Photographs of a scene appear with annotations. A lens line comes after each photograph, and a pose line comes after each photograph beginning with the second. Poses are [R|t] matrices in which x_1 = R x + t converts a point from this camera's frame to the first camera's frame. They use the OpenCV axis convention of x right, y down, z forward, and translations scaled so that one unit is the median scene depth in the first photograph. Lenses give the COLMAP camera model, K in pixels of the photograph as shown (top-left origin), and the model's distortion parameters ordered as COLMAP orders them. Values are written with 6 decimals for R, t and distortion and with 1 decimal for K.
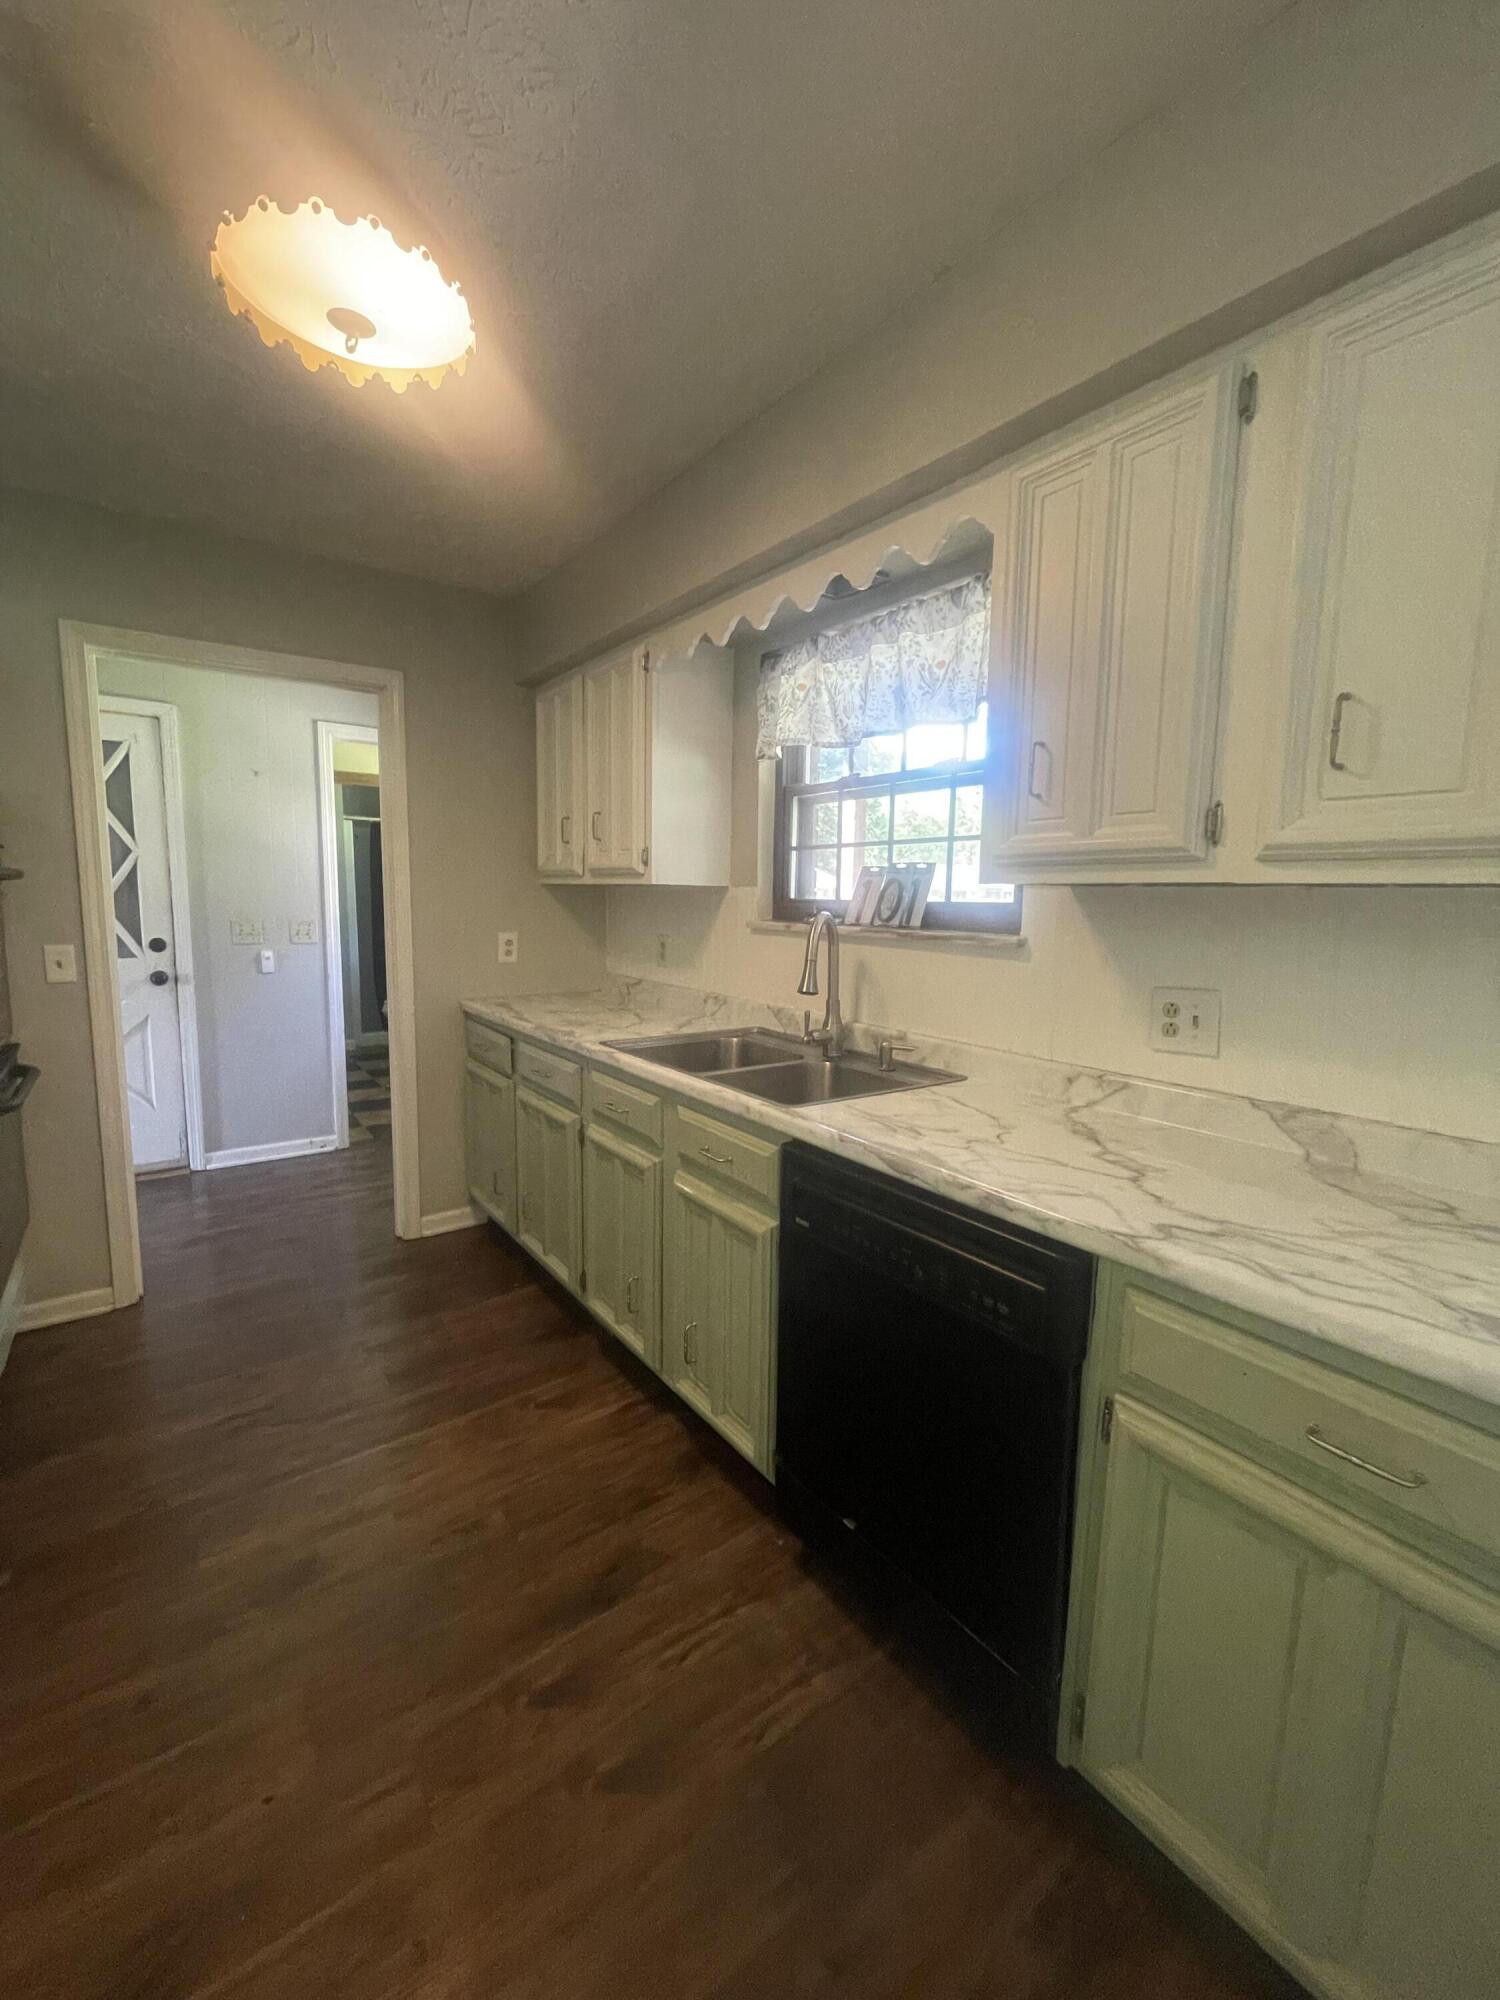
lens RADIAL K [[811.8, 0, 743.1], [0, 811.8, 986.8], [0, 0, 1]] dist [-0.006619, 0.000440]
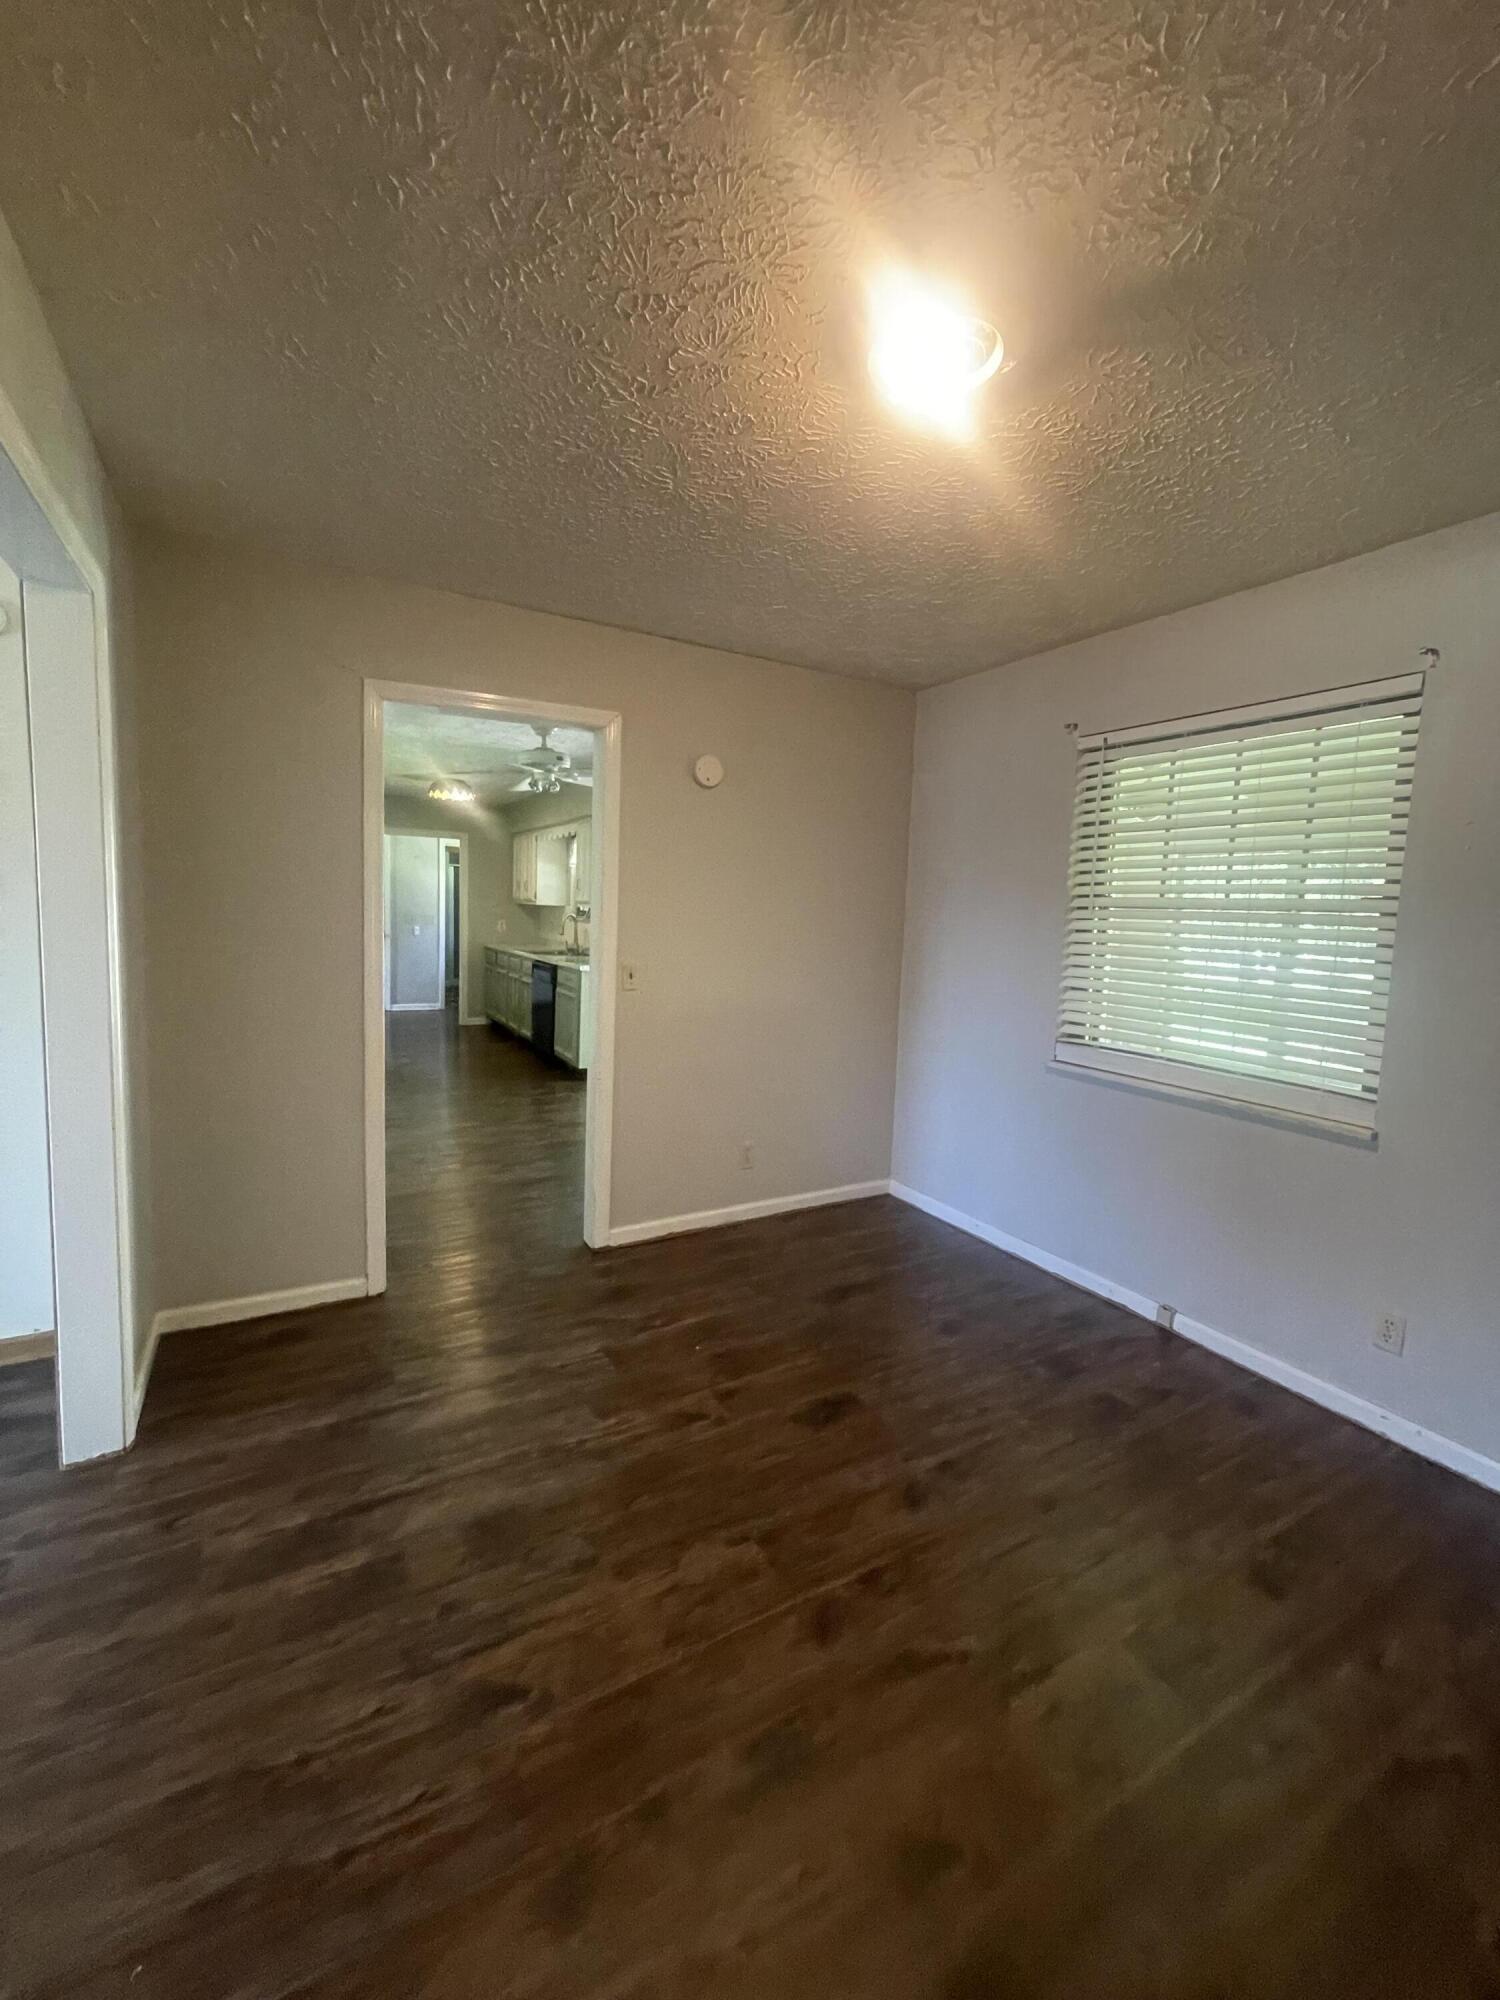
lens RADIAL K [[811.8, 0, 743.1], [0, 811.8, 986.8], [0, 0, 1]] dist [-0.006619, 0.000440]
pose [[0.993681, 0.033717, -0.107054, 0.844853], [-0.035594, 0.999243, -0.015671, 0.178496], [0.106445, 0.019382, 0.994130, -1.693289]]
